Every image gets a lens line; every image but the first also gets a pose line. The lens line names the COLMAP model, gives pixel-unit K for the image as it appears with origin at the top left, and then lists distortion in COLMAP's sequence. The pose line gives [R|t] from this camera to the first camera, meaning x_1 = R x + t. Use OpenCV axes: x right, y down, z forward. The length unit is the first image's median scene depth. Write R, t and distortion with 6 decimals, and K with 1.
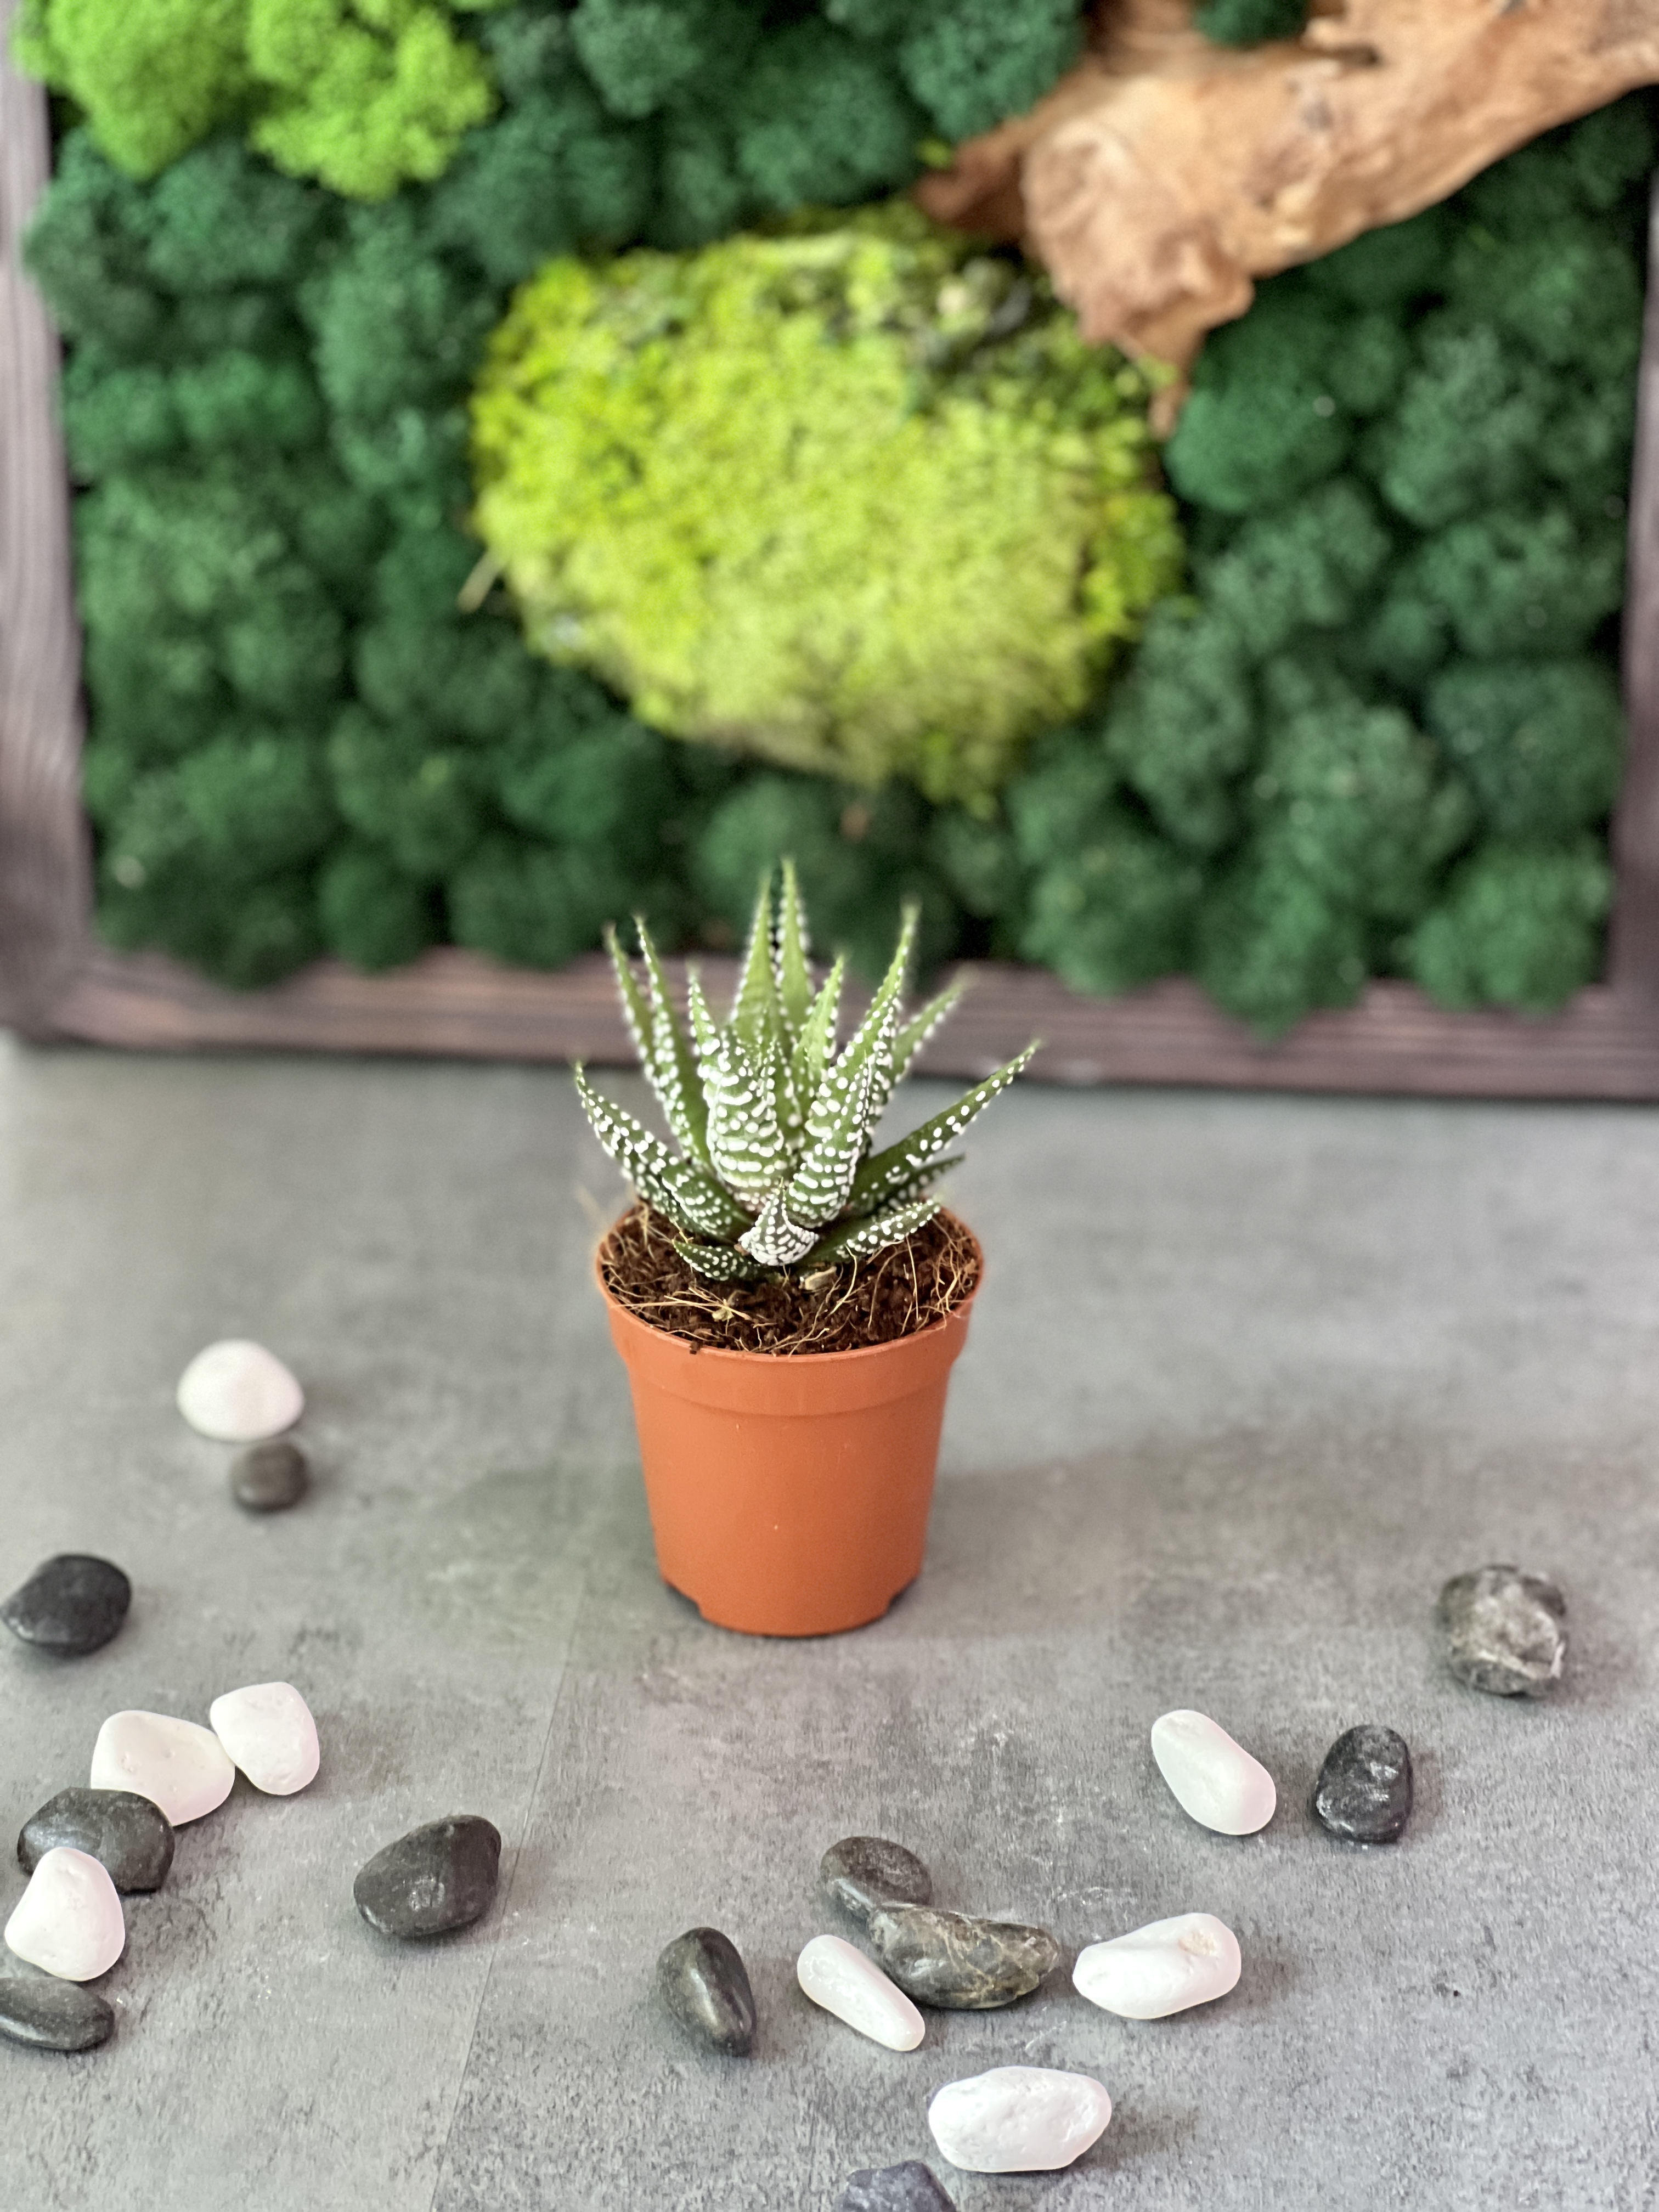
lens RADIAL K [[5097.2, 0, 832.0], [0, 5097.2, 1076.9], [0, 0, 1]] dist [0.200237, 0.000000]
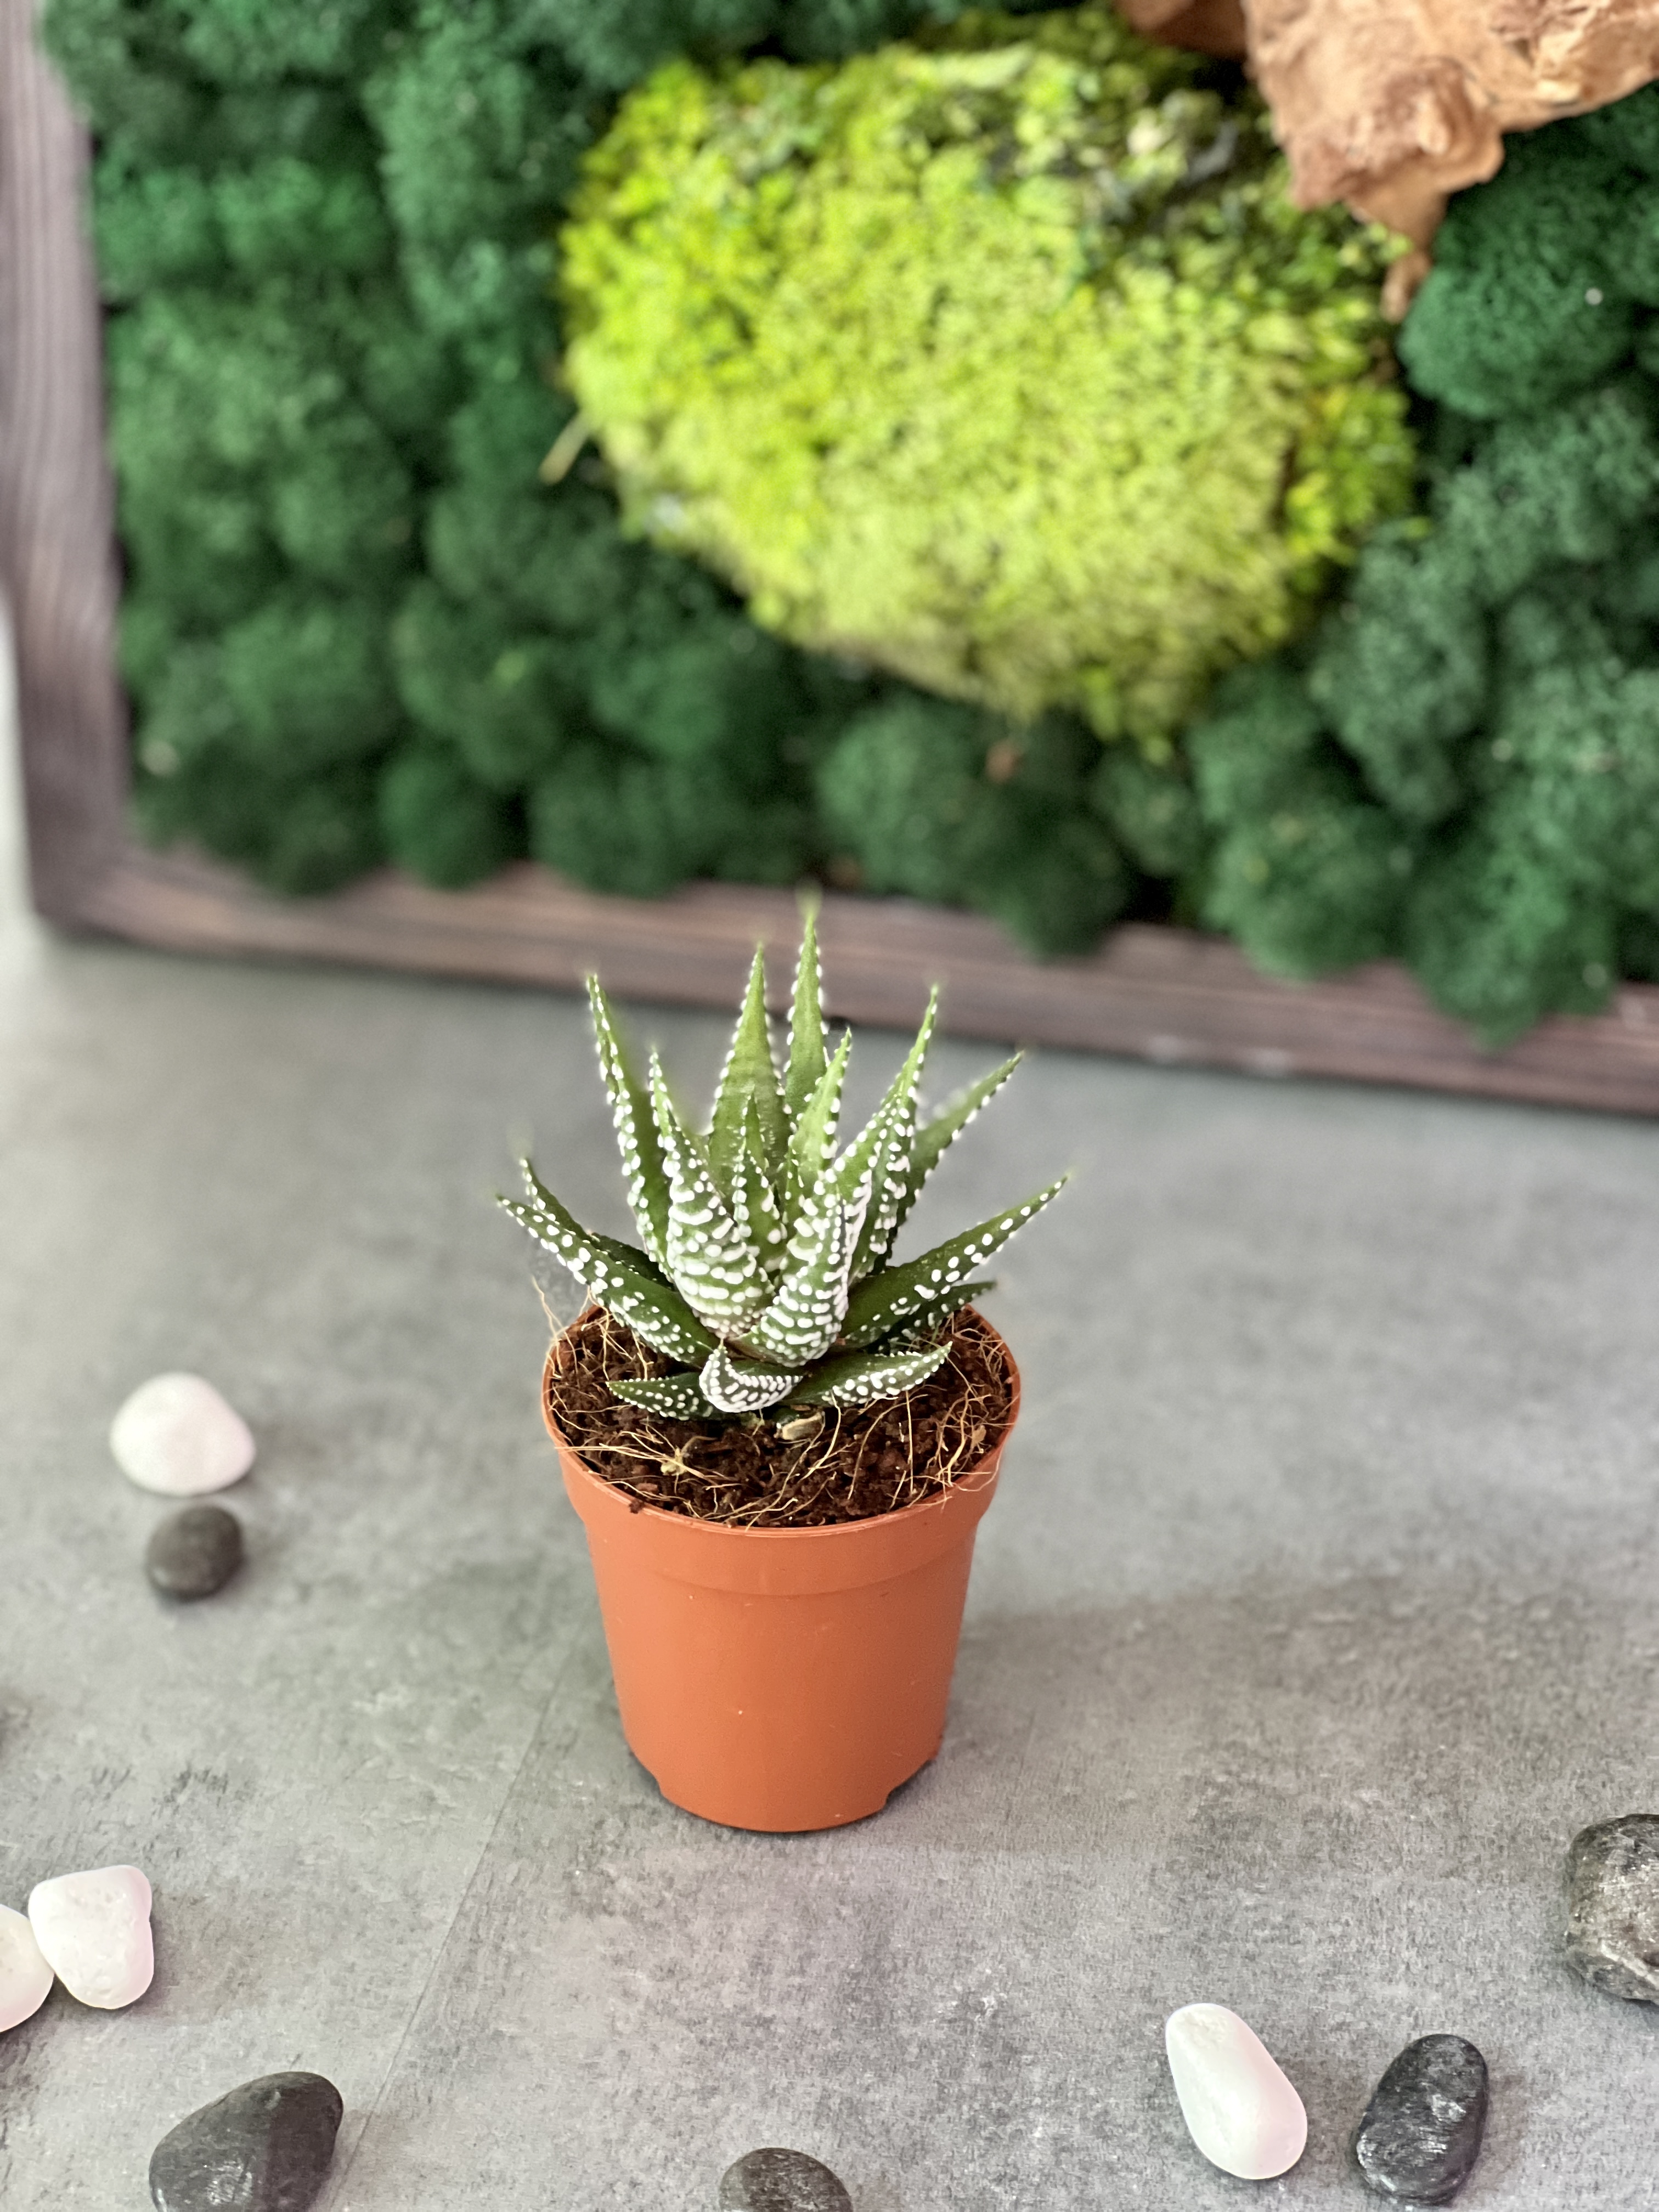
lens RADIAL K [[5097.2, 0, 774.6], [0, 5097.2, 1102.8], [0, 0, 1]] dist [0.200237, 0.000000]
pose [[0.989600, 0.070287, -0.125502, 0.078620], [-0.056871, 0.992581, 0.107461, -0.084545], [0.132124, -0.099206, 0.986256, 0.176211]]
